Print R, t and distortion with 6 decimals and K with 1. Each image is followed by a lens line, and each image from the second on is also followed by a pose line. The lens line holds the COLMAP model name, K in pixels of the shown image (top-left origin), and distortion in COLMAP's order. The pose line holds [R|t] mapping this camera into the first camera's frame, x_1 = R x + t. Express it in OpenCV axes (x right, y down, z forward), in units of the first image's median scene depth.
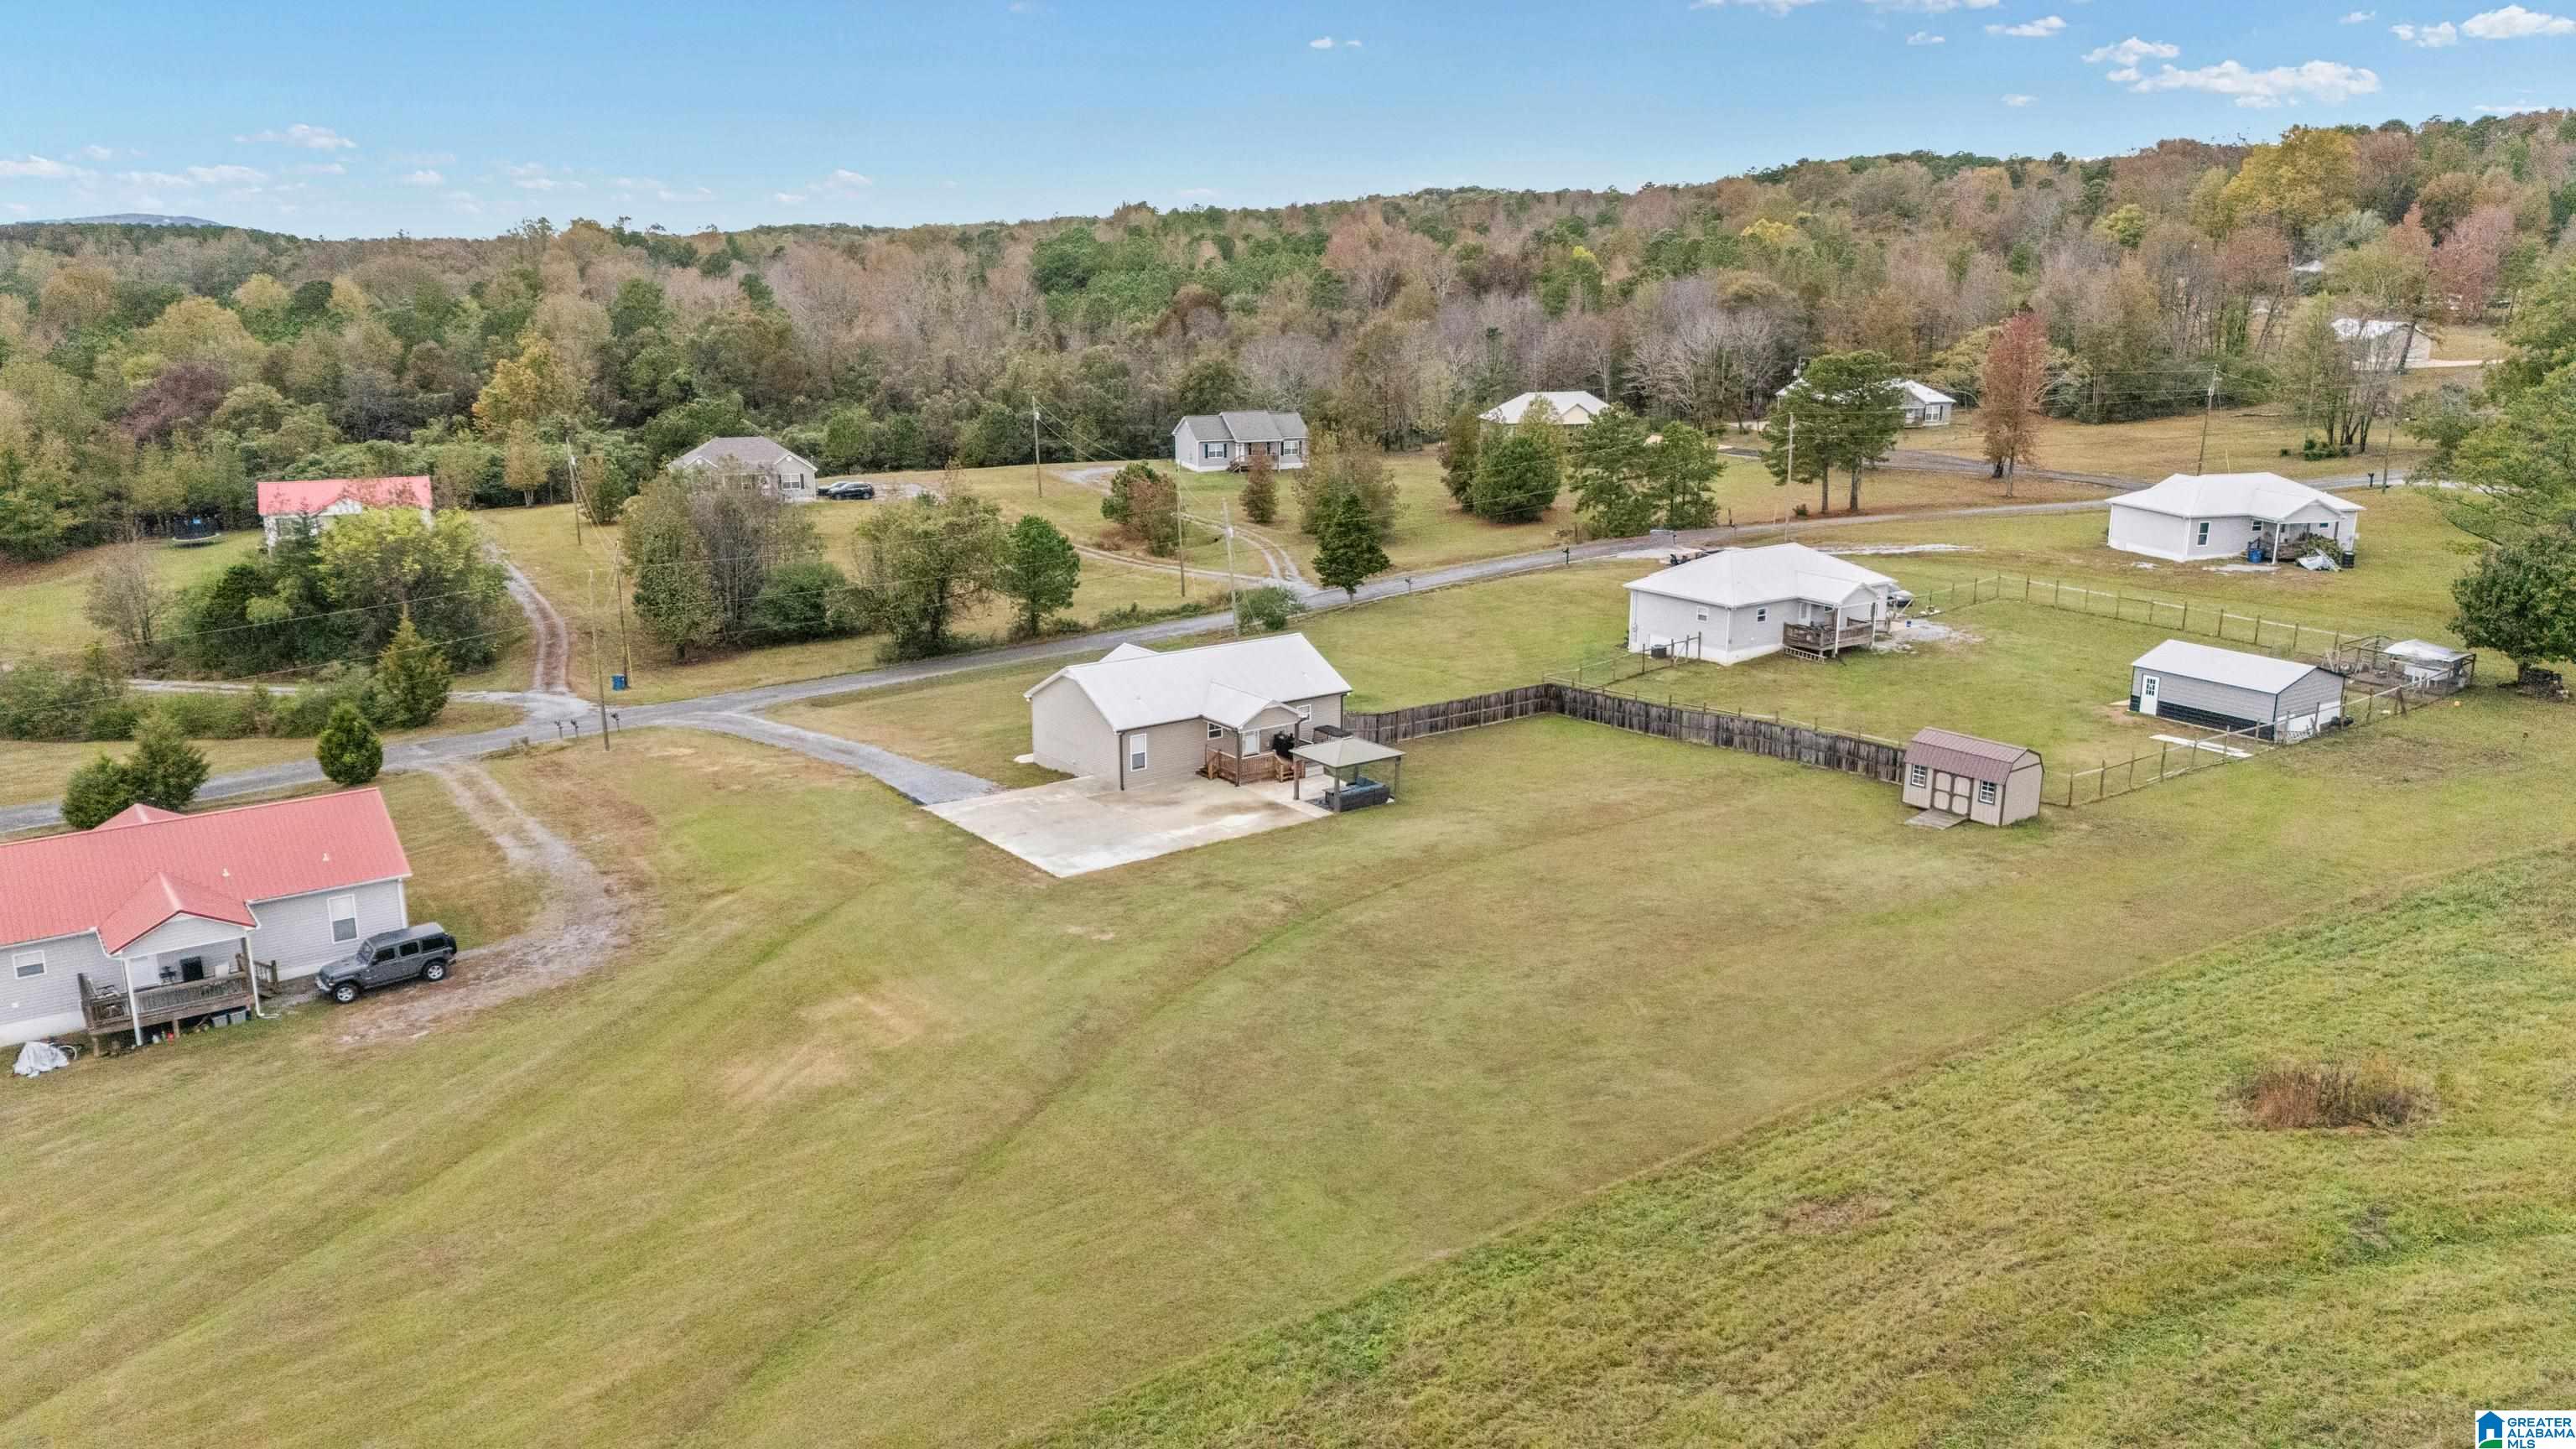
lens RADIAL K [[1856.4, 0, 1277.6], [0, 1856.4, 725.7], [0, 0, 1]] dist [0.032235, -0.014902]
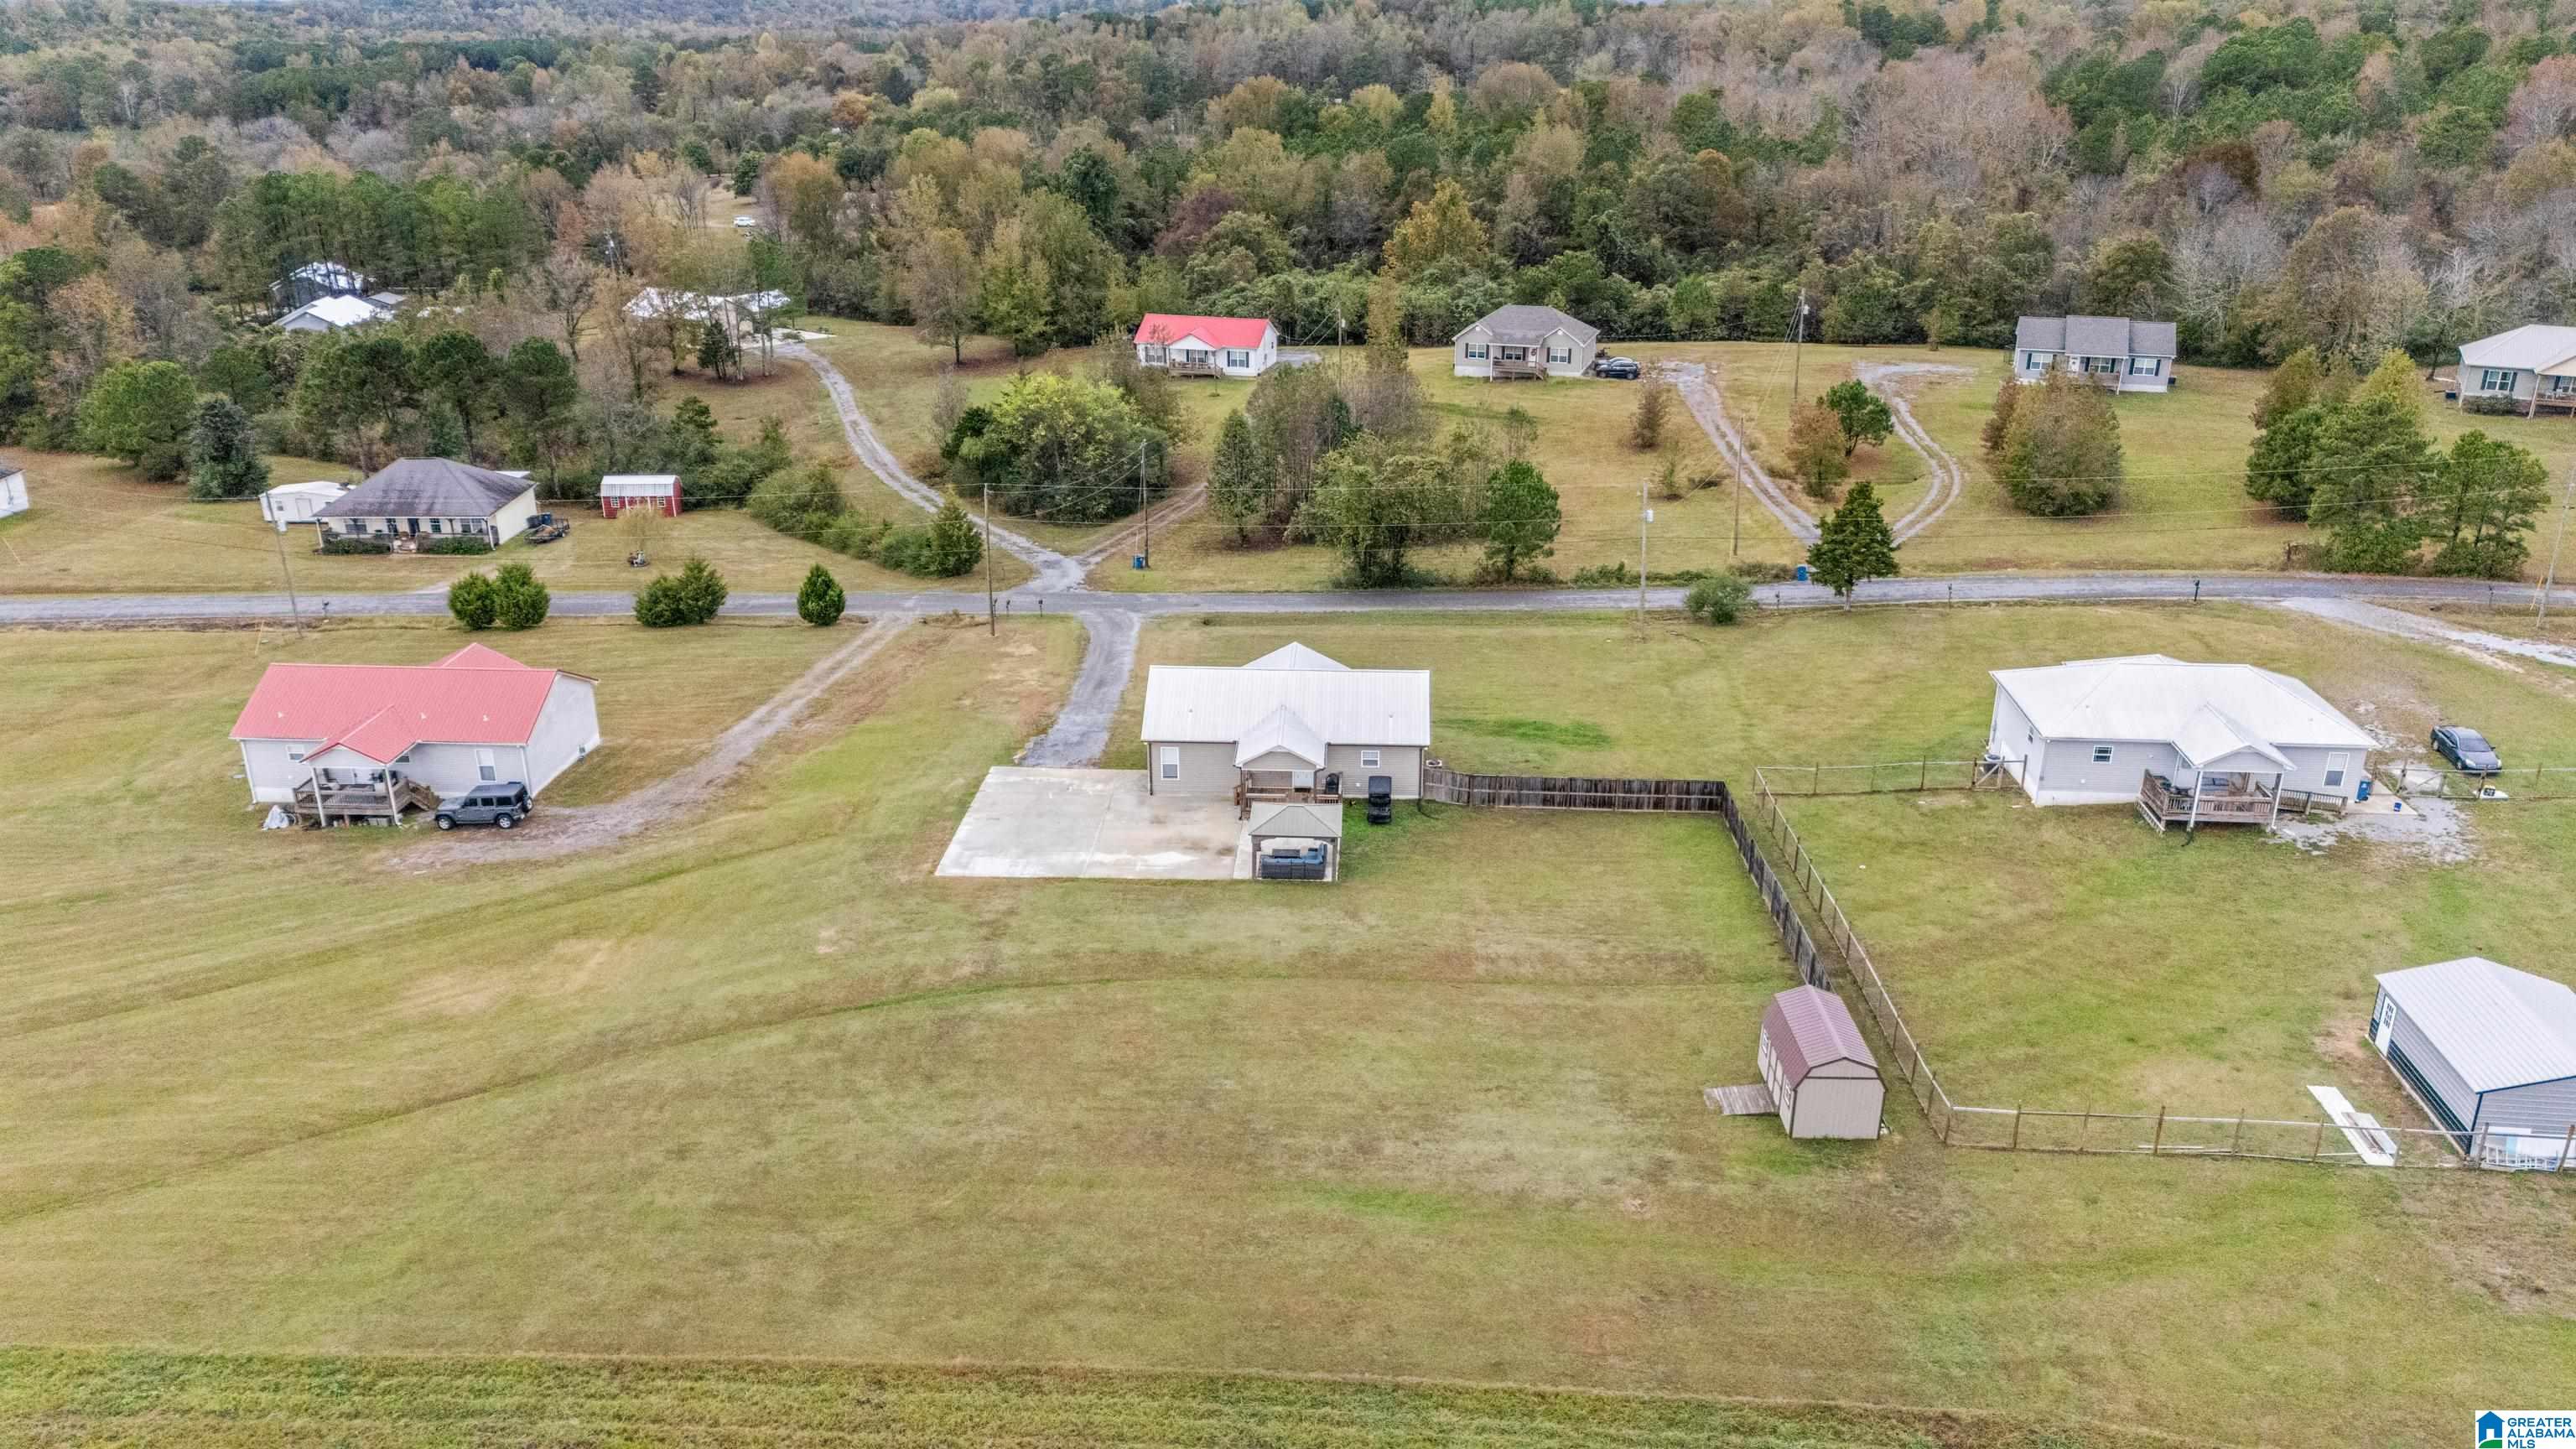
lens RADIAL K [[1856.4, 0, 1292.7], [0, 1856.4, 726.8], [0, 0, 1]] dist [0.032235, -0.014902]
pose [[0.776255, 0.231036, -0.586559, 0.579252], [-0.155607, 0.971856, 0.176867, -0.198936], [0.610913, -0.046021, 0.790359, 0.230304]]
